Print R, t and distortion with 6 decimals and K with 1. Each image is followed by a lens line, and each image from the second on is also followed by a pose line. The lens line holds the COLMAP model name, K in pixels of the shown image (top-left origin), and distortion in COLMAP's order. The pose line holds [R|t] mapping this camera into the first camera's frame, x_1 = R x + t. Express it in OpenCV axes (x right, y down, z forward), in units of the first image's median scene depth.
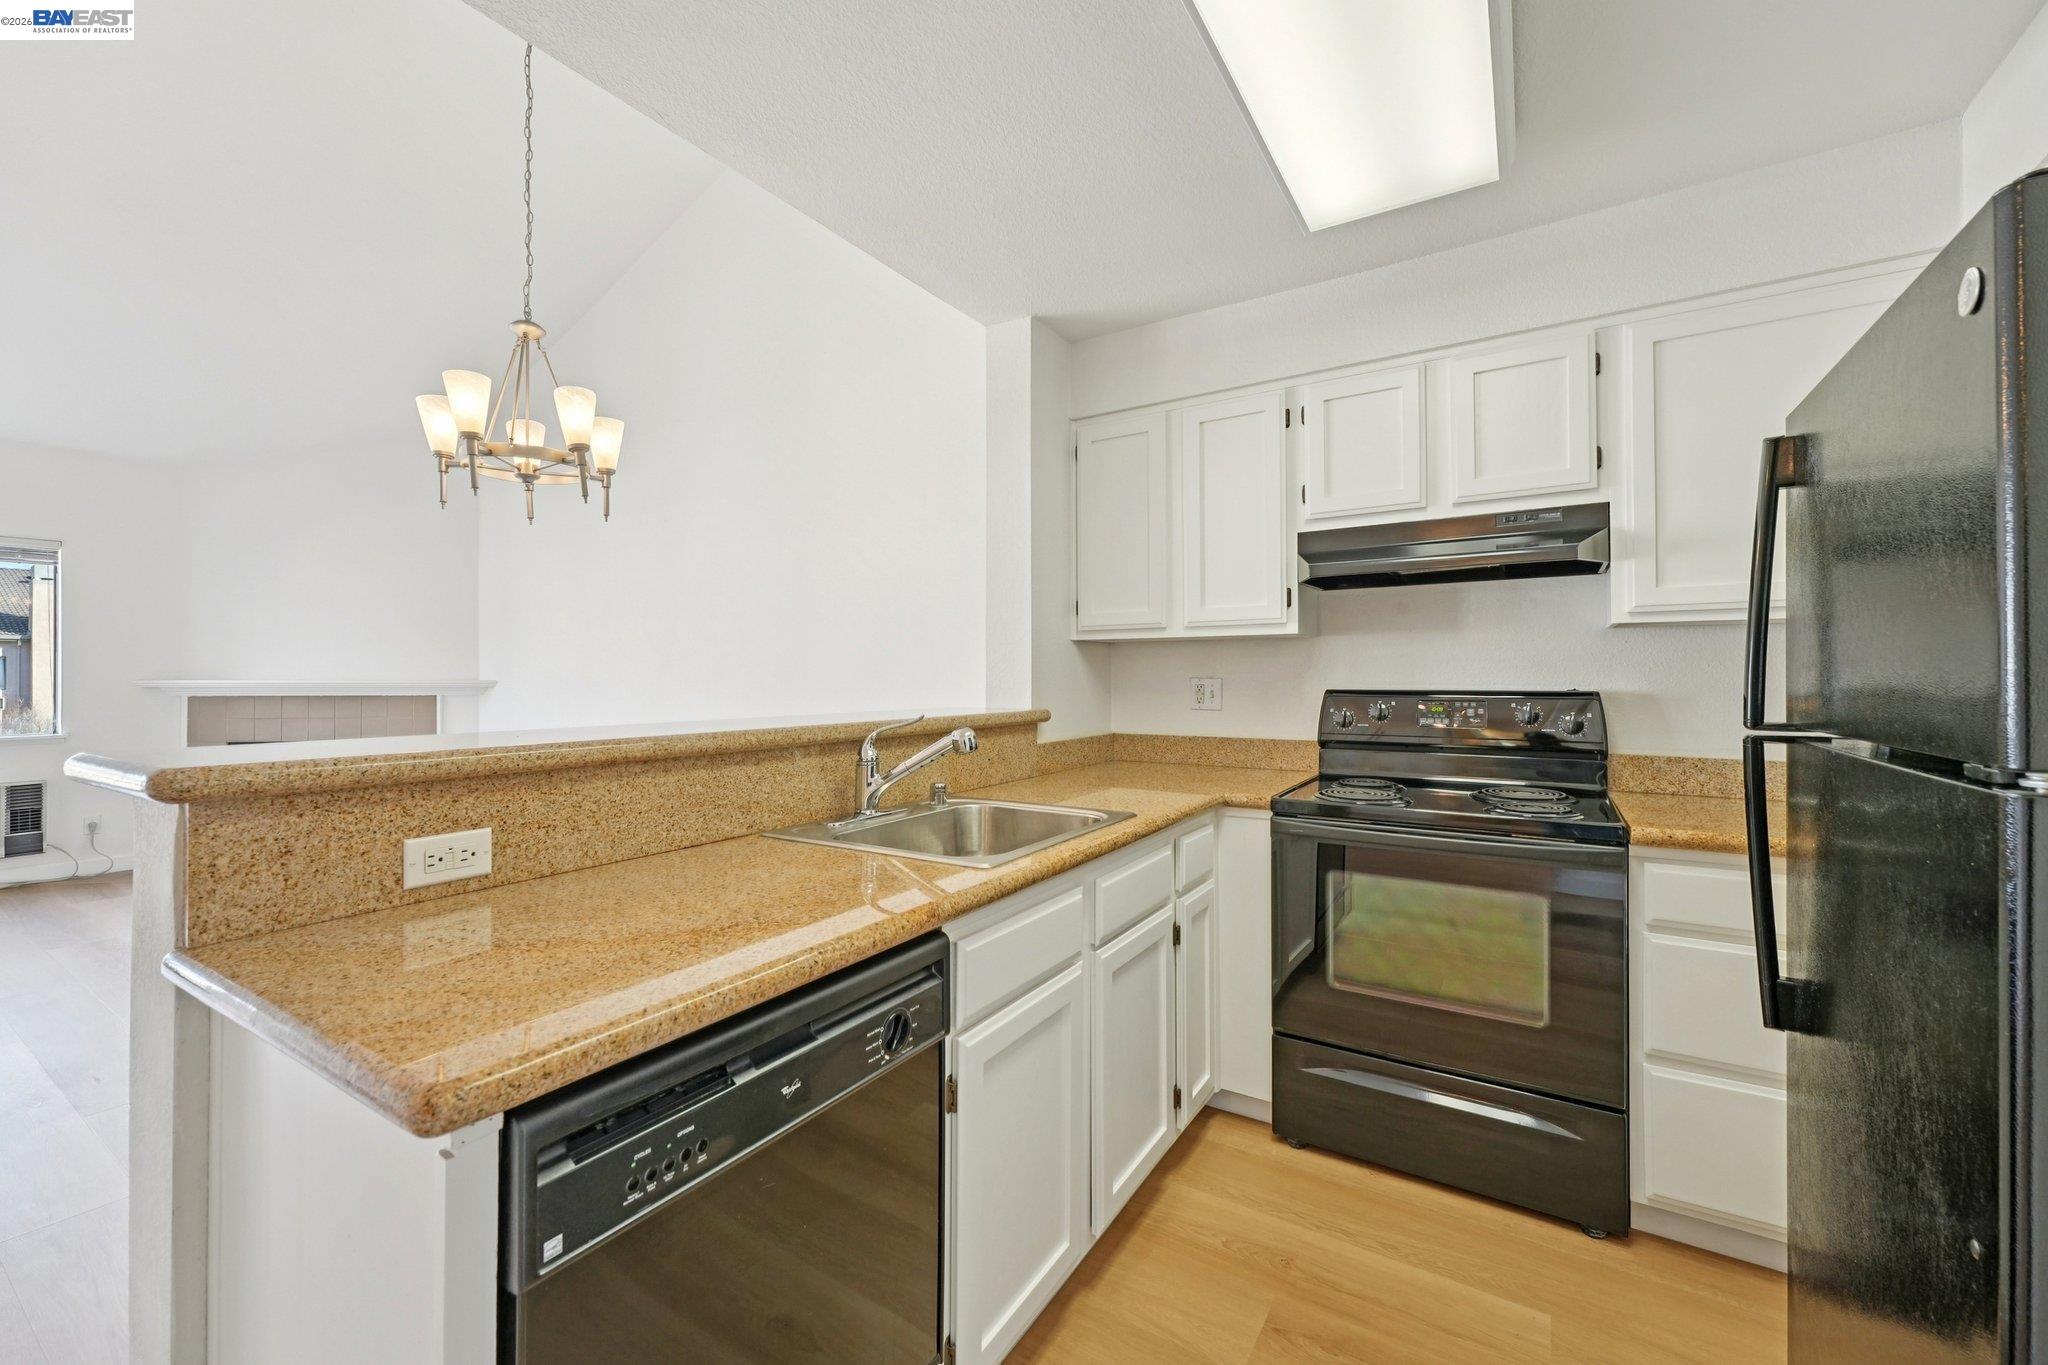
lens RADIAL K [[828.1, 0, 1005.9], [0, 828.1, 672.5], [0, 0, 1]] dist [-0.001649, 0.000046]
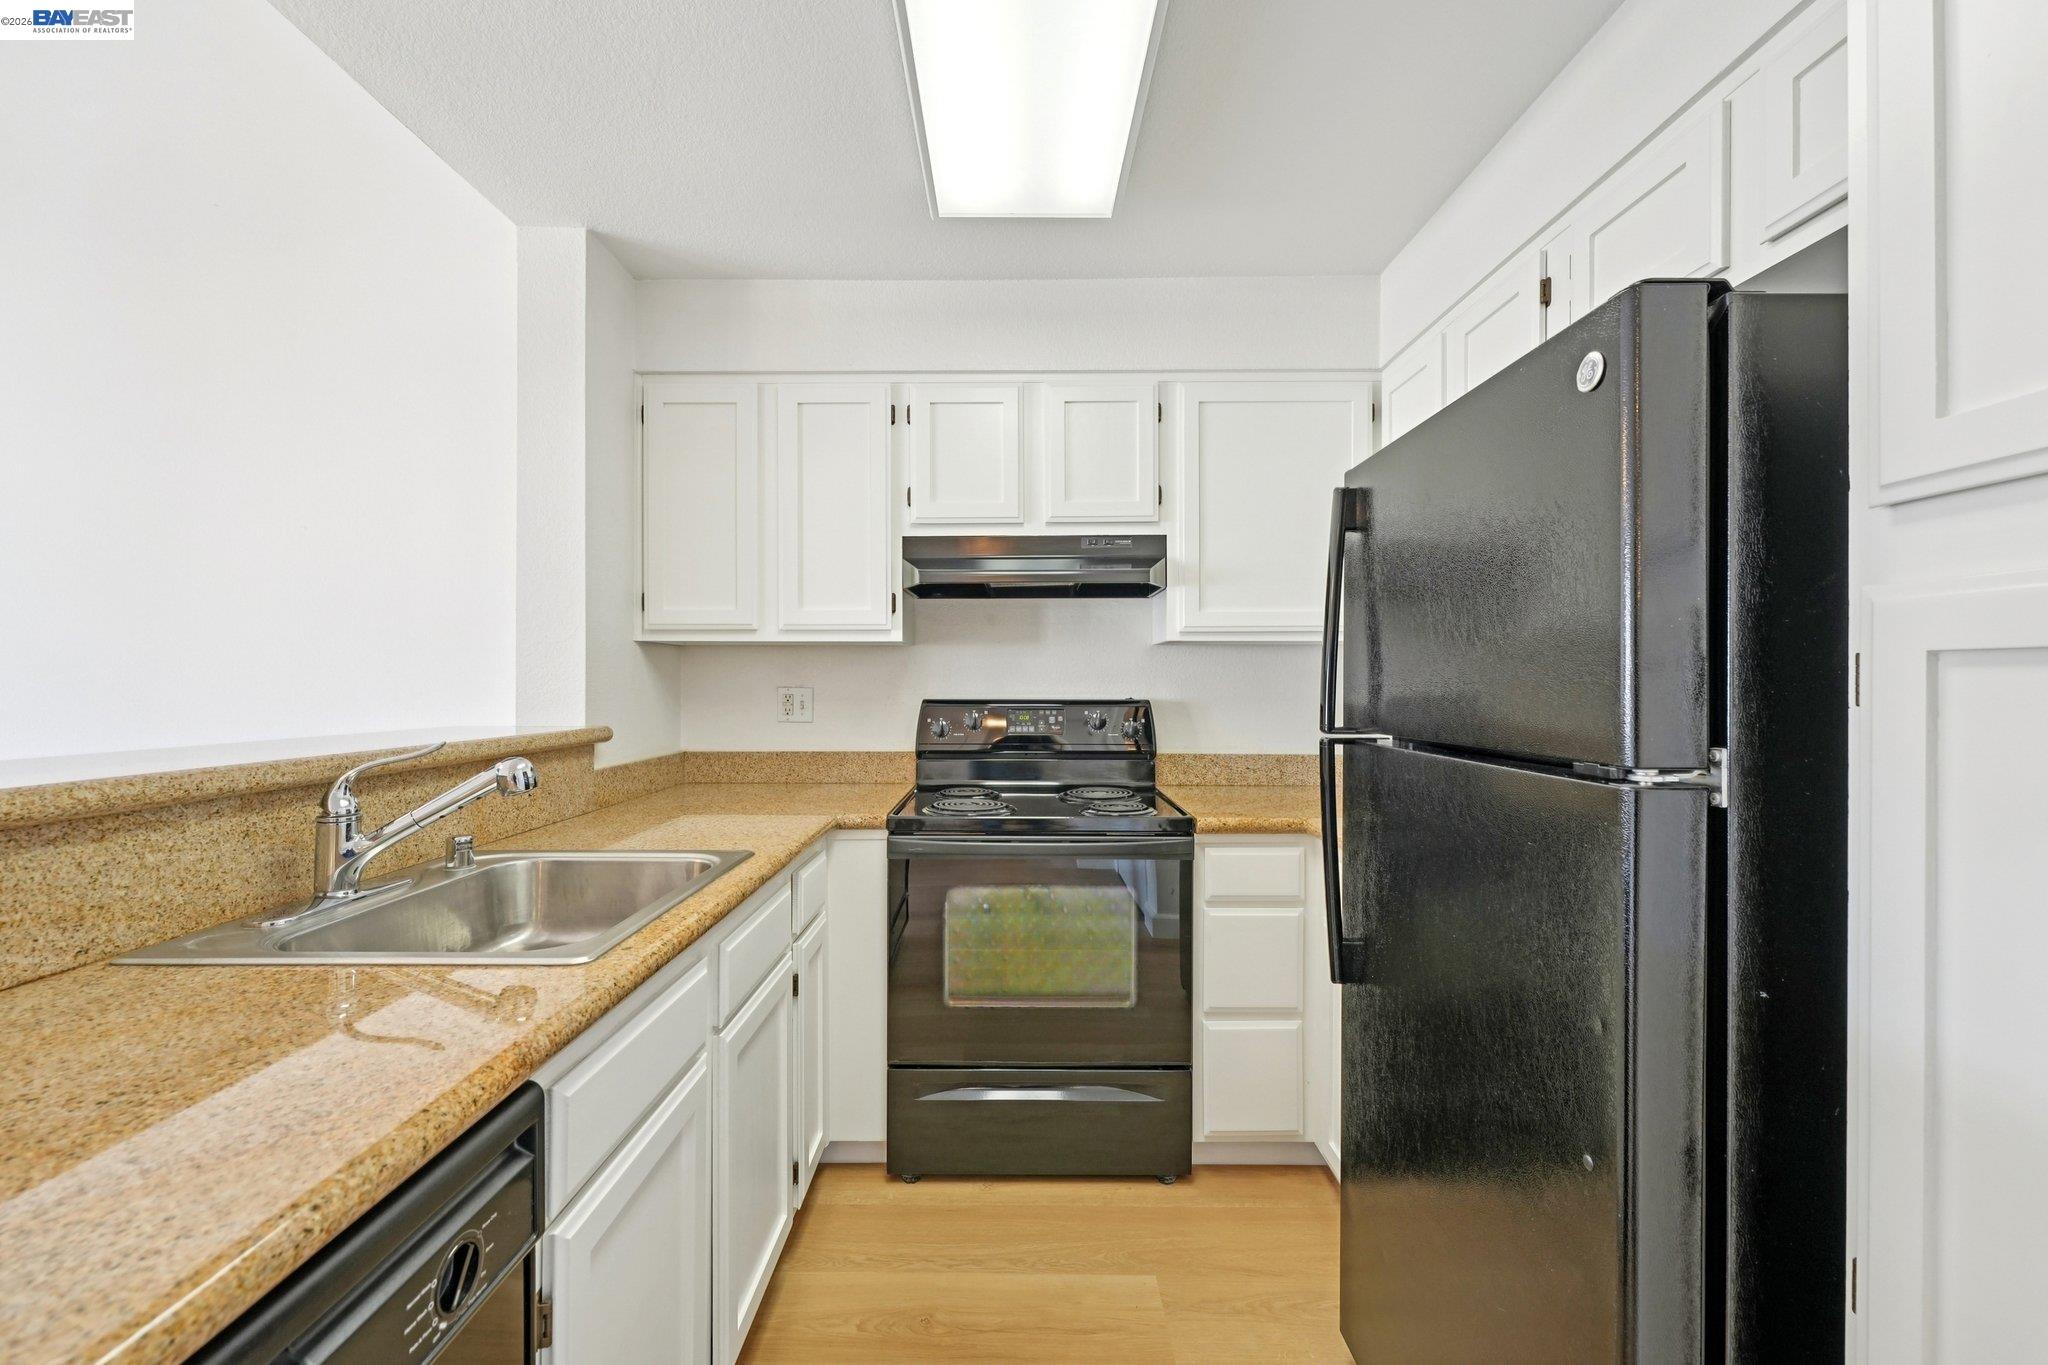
lens RADIAL K [[828.1, 0, 1024.7], [0, 828.1, 685.8], [0, 0, 1]] dist [-0.001649, 0.000046]
pose [[0.839712, 0.001998, 0.543029, -0.066788], [-0.005611, 0.999972, 0.004996, -0.001491], [-0.543003, -0.007242, 0.839699, 0.157411]]
